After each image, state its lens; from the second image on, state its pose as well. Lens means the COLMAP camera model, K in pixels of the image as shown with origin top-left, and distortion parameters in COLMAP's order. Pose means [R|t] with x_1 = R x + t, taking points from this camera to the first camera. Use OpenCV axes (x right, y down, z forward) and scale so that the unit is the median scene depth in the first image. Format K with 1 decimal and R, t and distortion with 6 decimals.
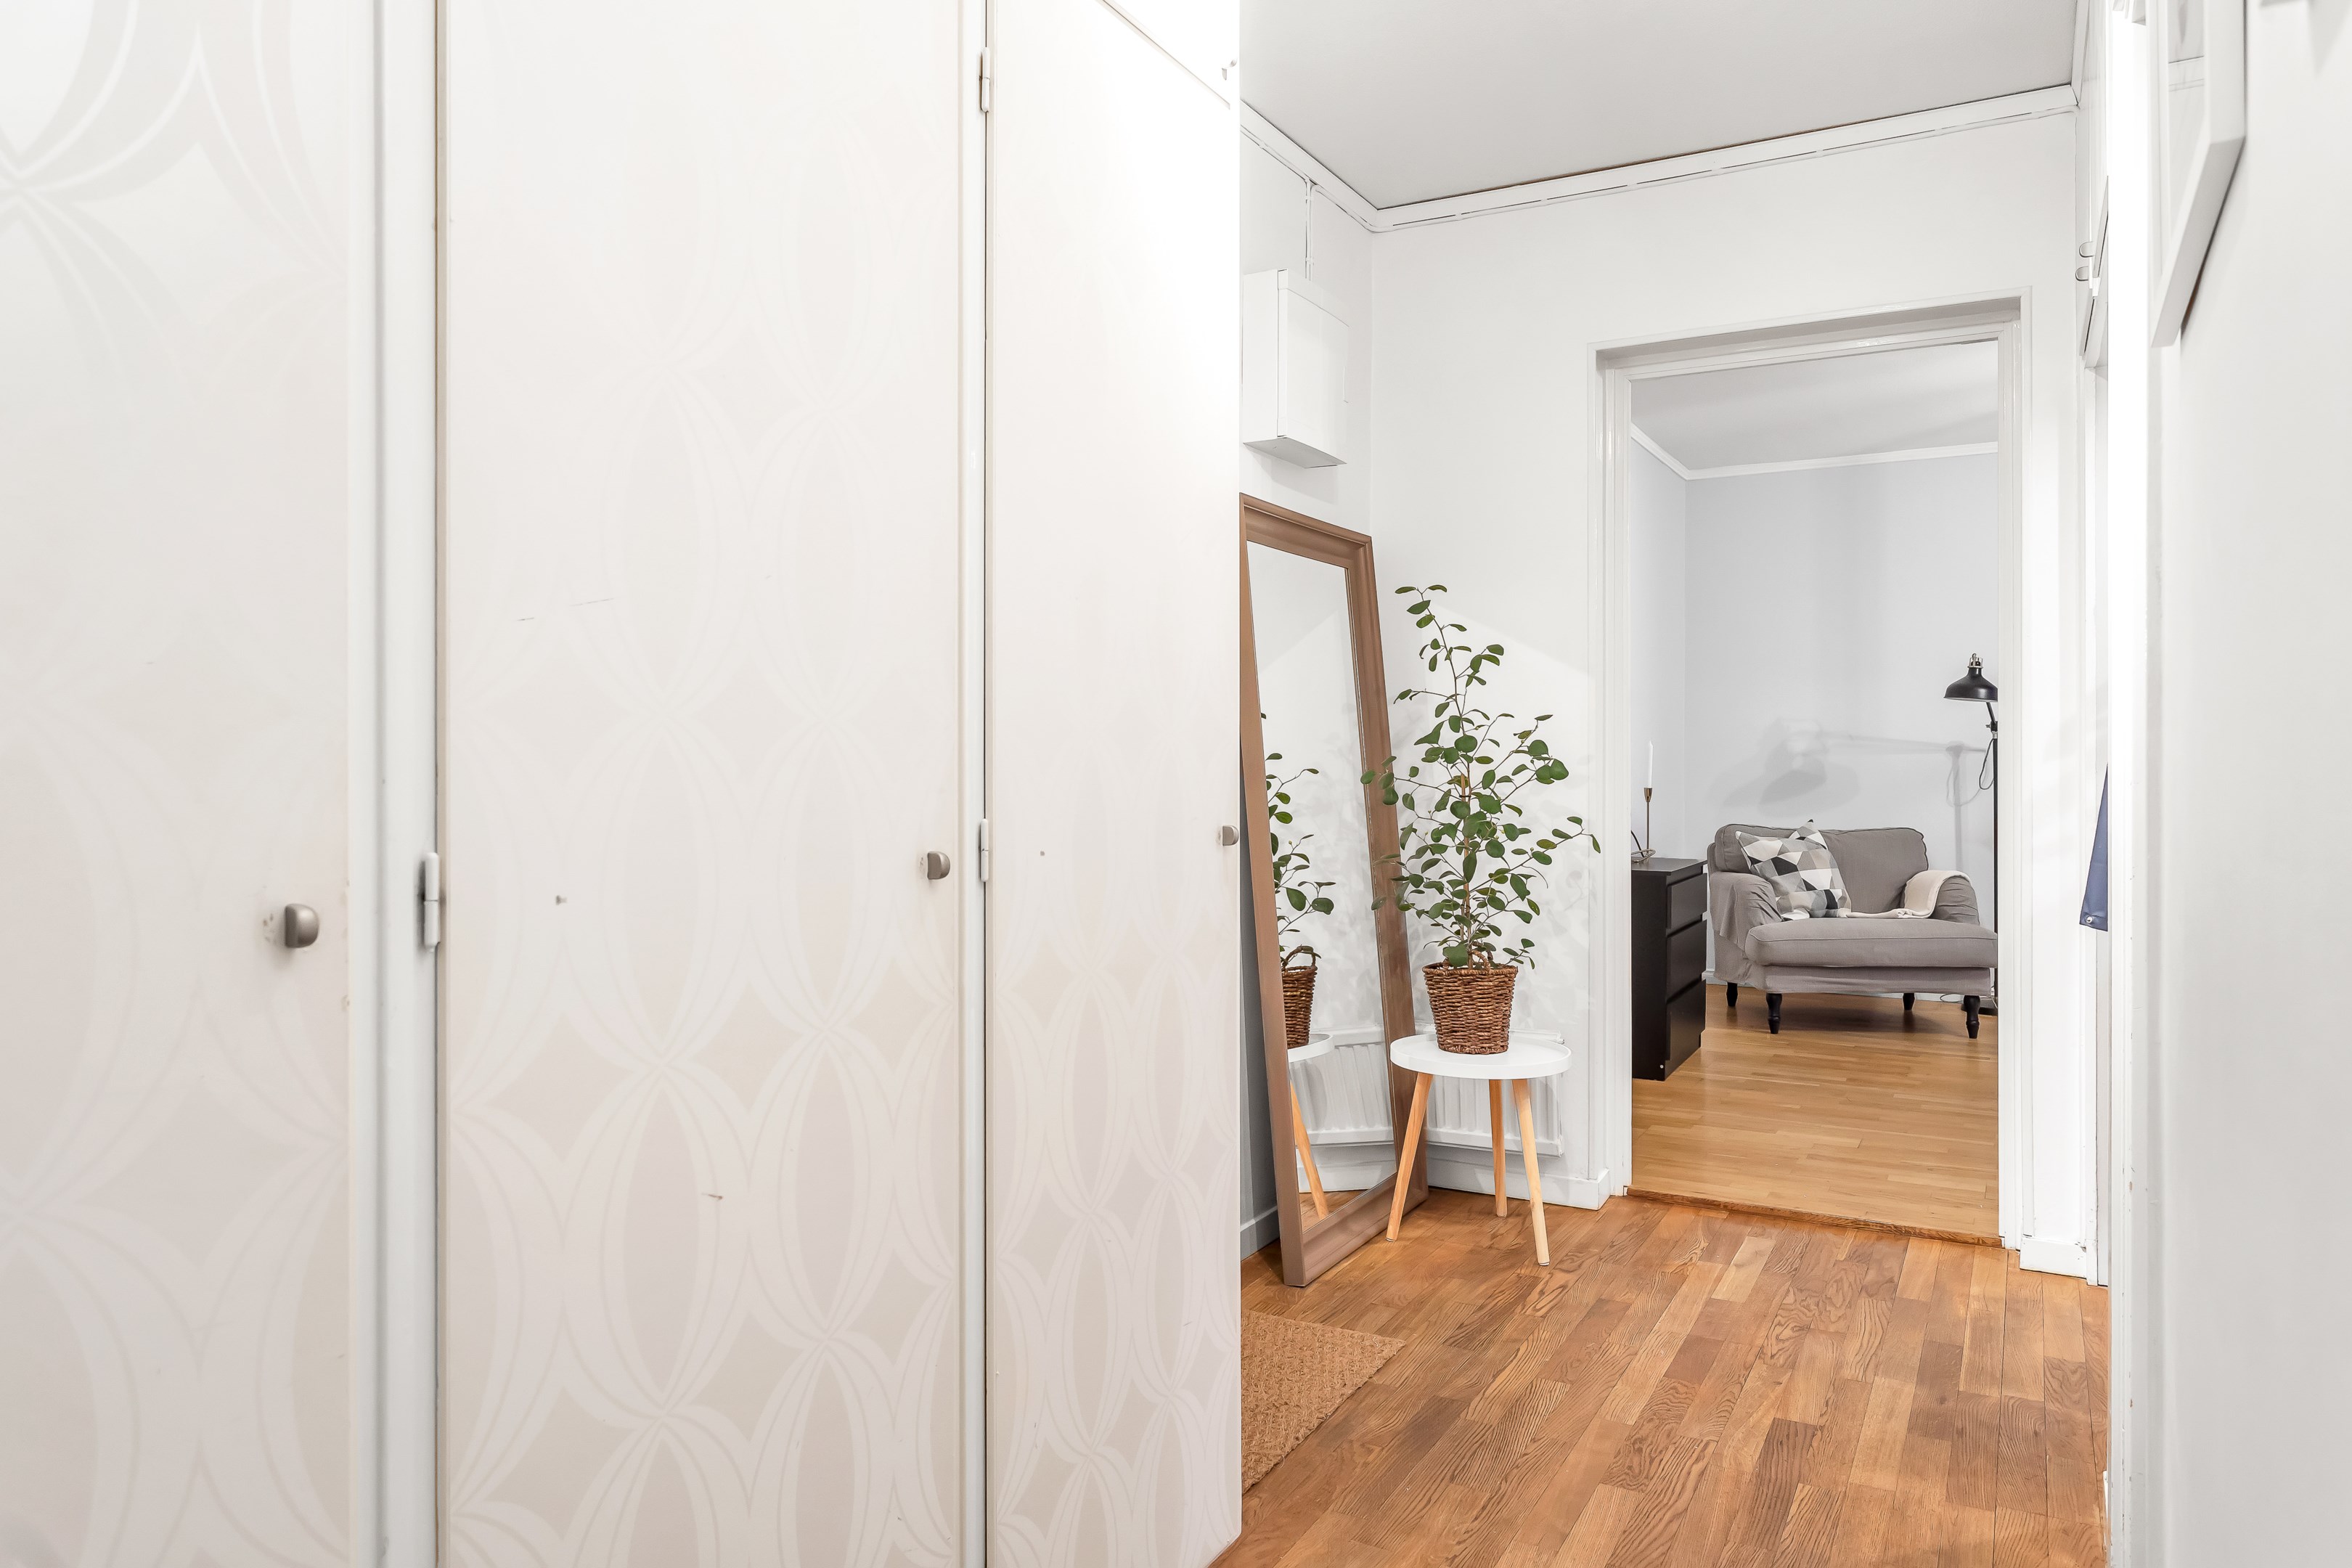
lens RADIAL K [[1558.7, 0, 1176.0], [0, 1558.7, 784.0], [0, 0, 1]] dist [-0.000436, -0.000035]
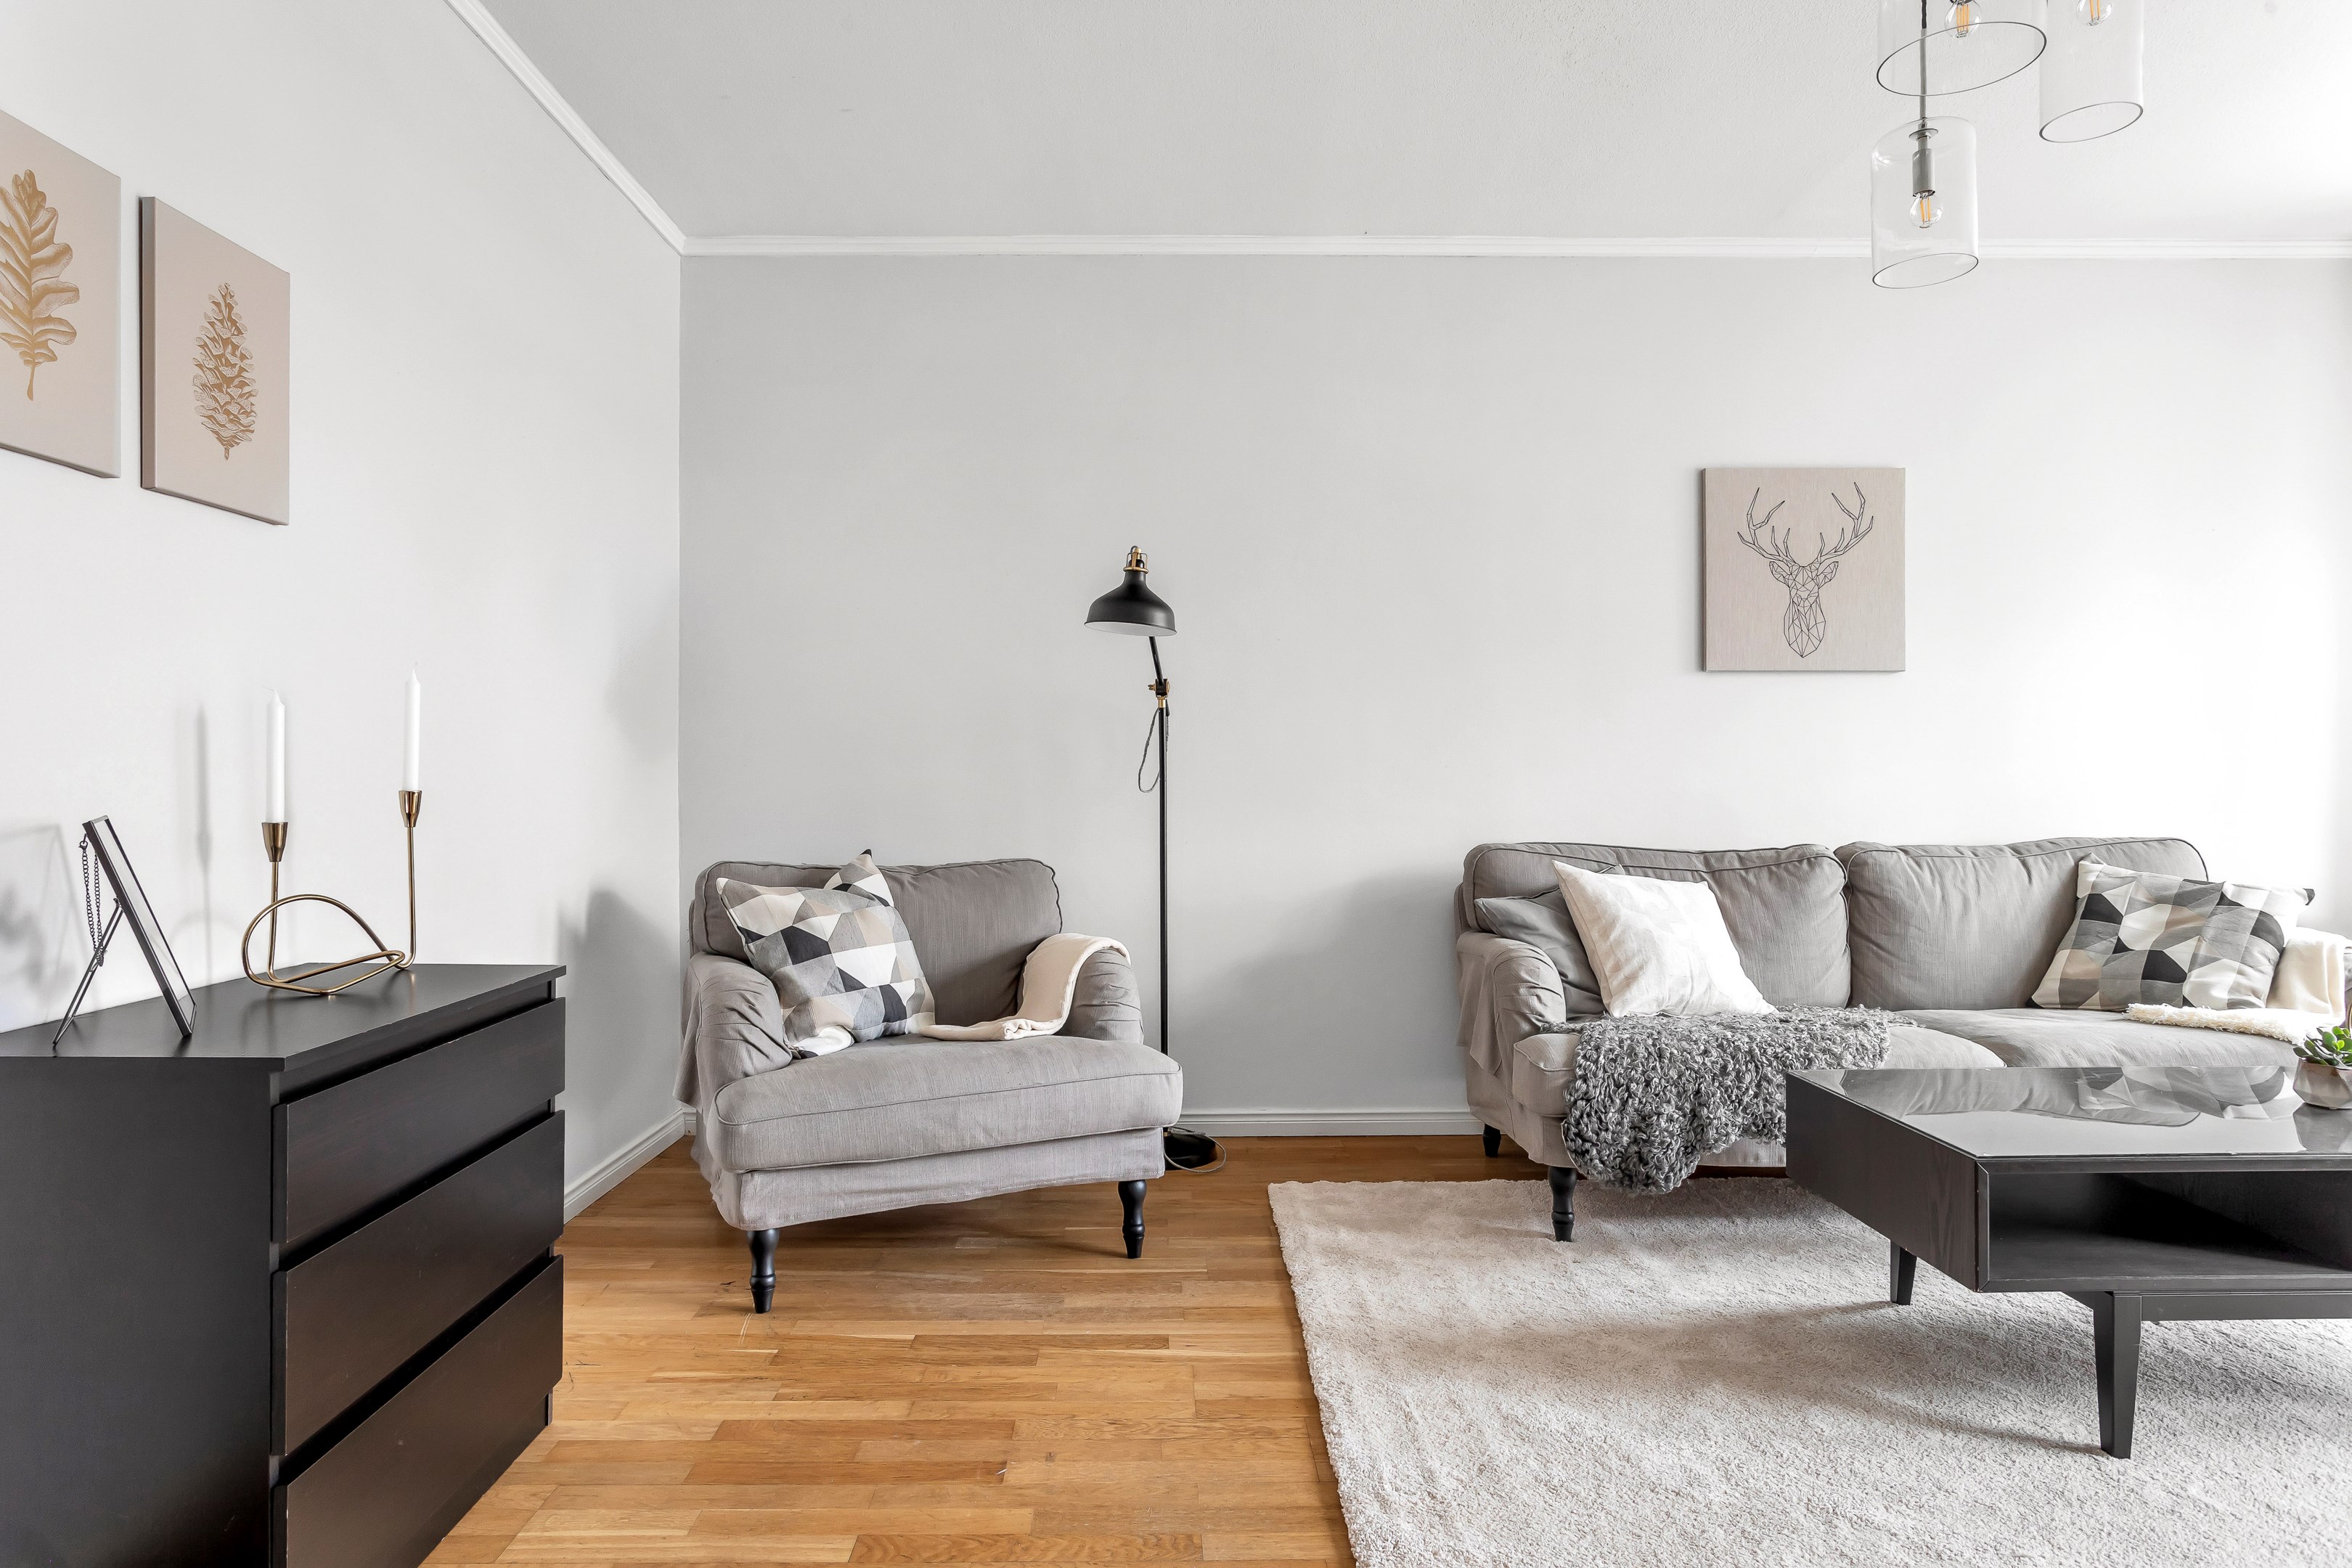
lens RADIAL K [[1372.8, 0, 1173.3], [0, 1372.8, 777.4], [0, 0, 1]] dist [-0.000228, 0.000586]
pose [[0.870918, 0.002036, 0.491424, 0.275247], [0.003489, 0.999941, -0.010327, 0.002945], [-0.491416, 0.010708, 0.870859, 0.550074]]
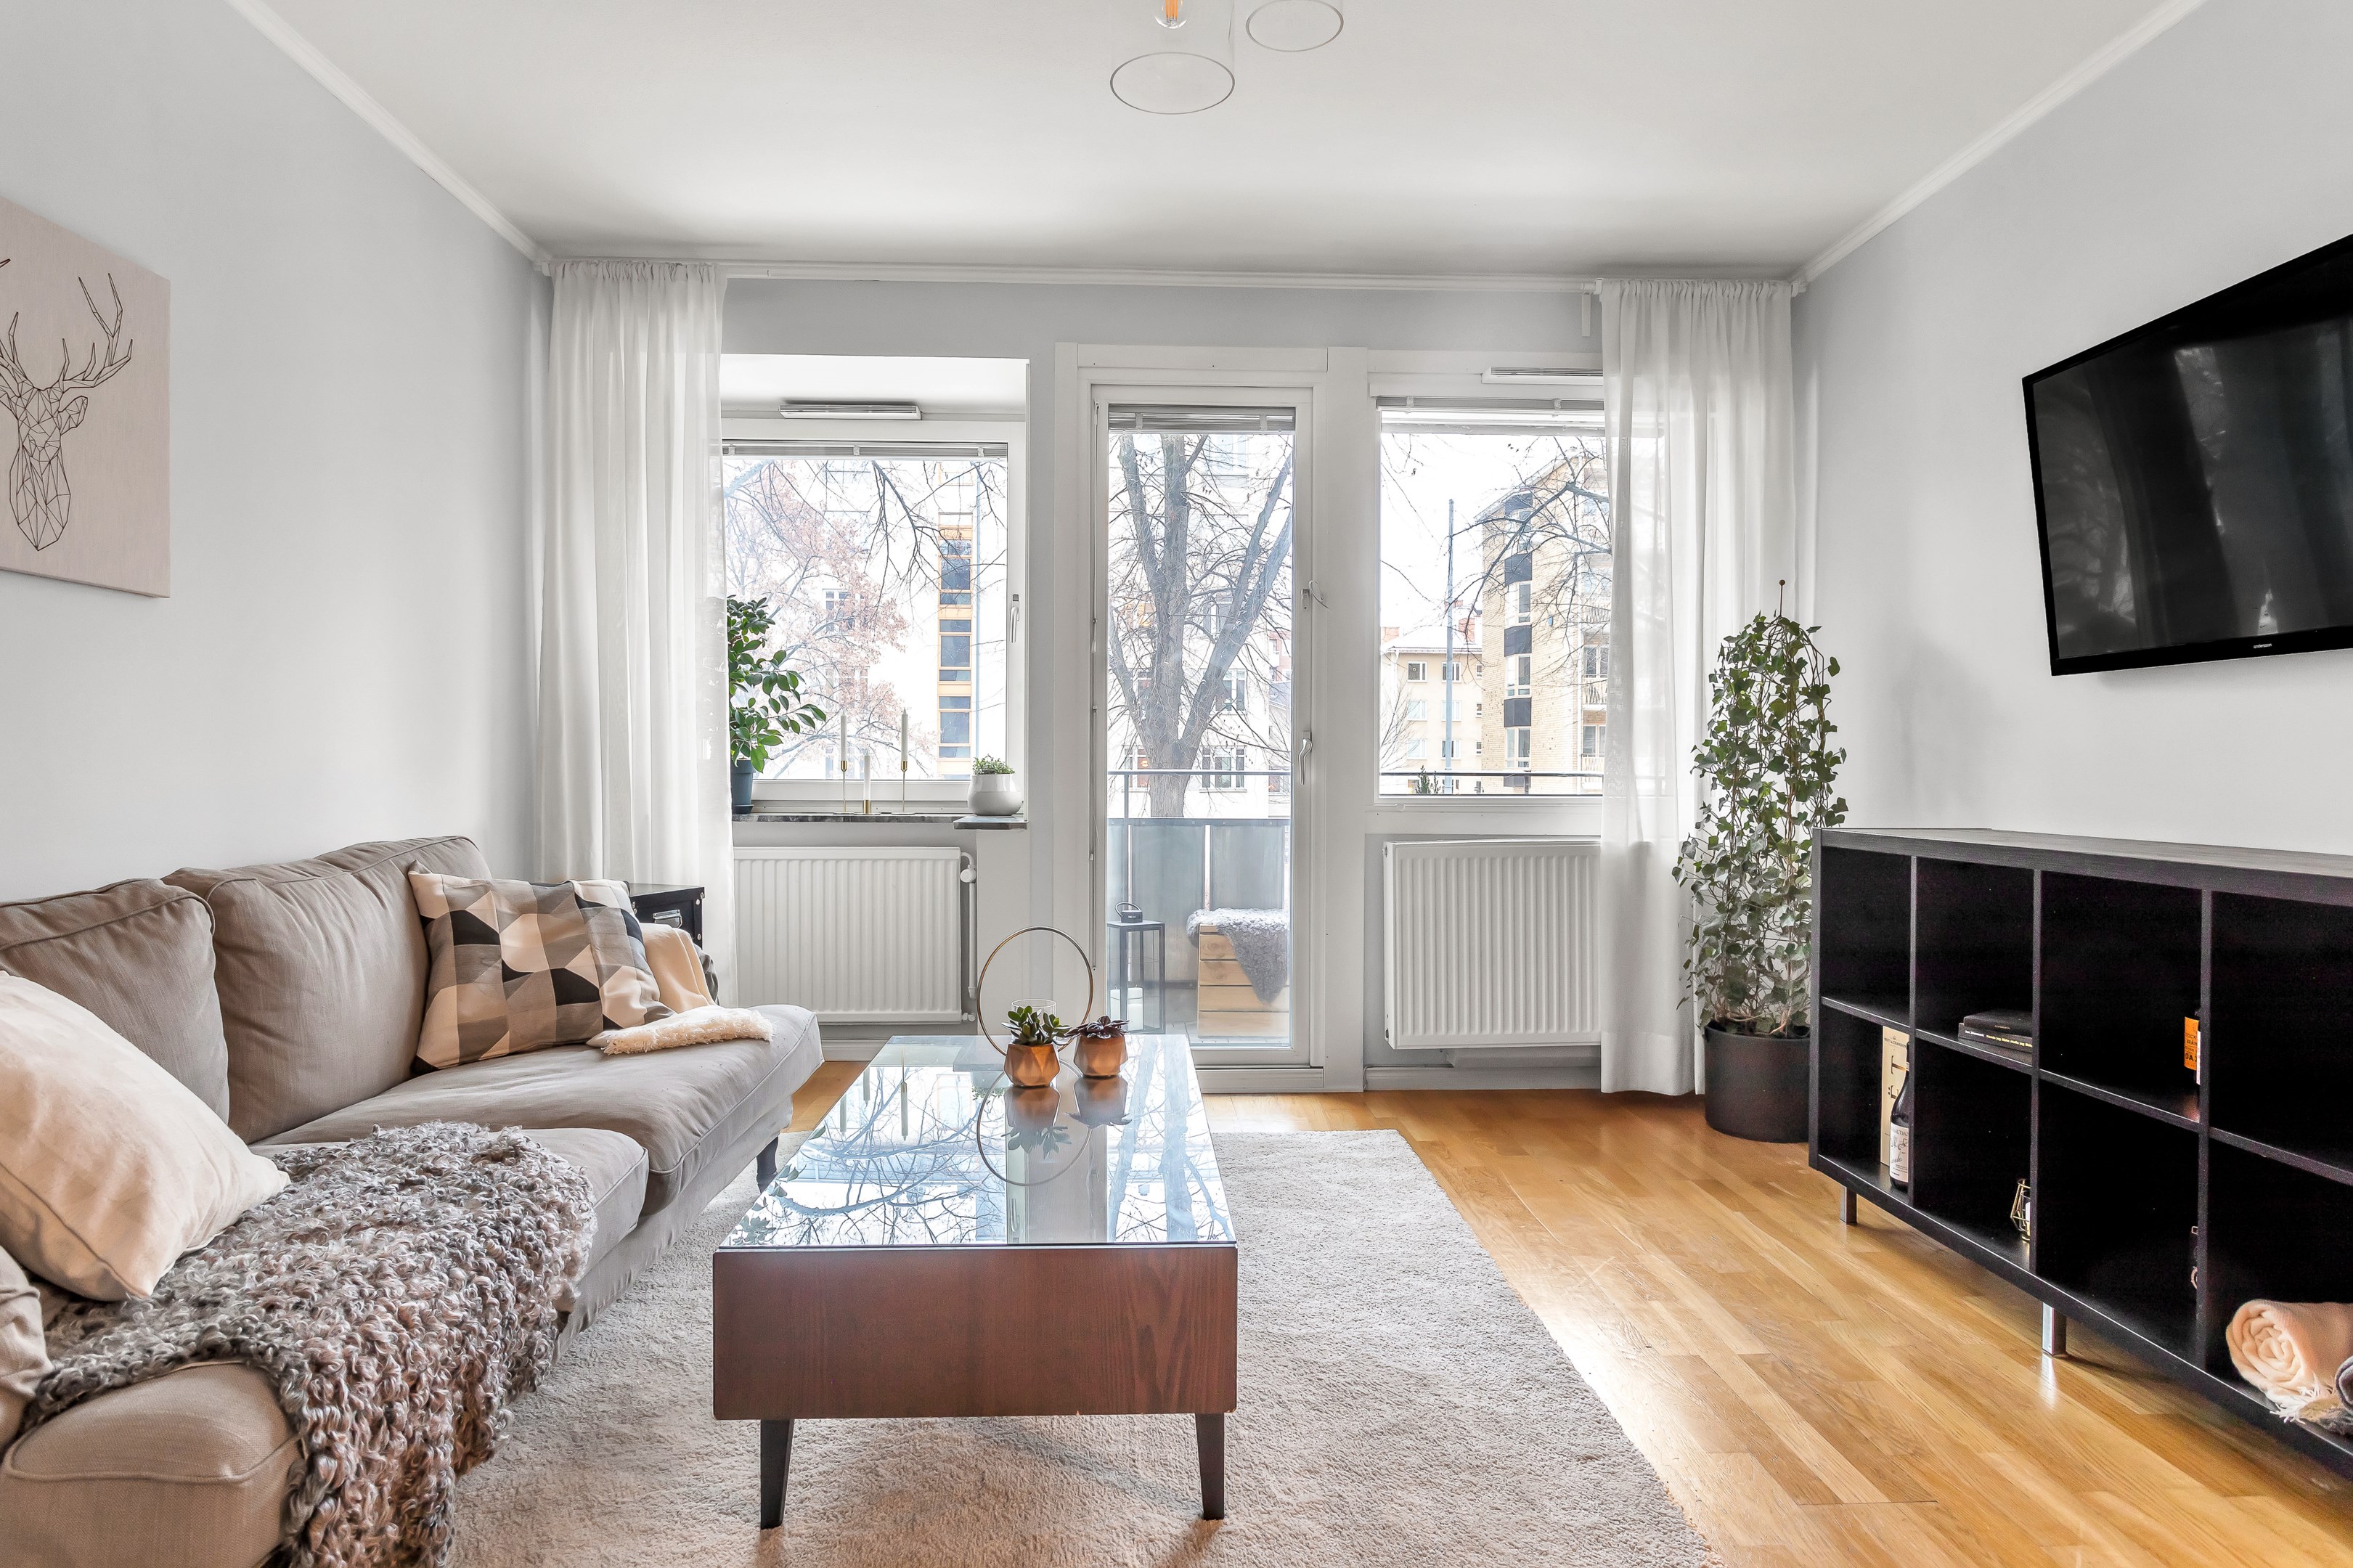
lens RADIAL K [[1326.5, 0, 1168.9], [0, 1326.5, 773.6], [0, 0, 1]] dist [-0.003436, 0.000976]
pose [[-0.509261, -0.002030, 0.860610, 0.393643], [0.007933, 0.999944, 0.007054, 0.000123], [-0.860576, 0.010419, -0.509216, 0.882351]]
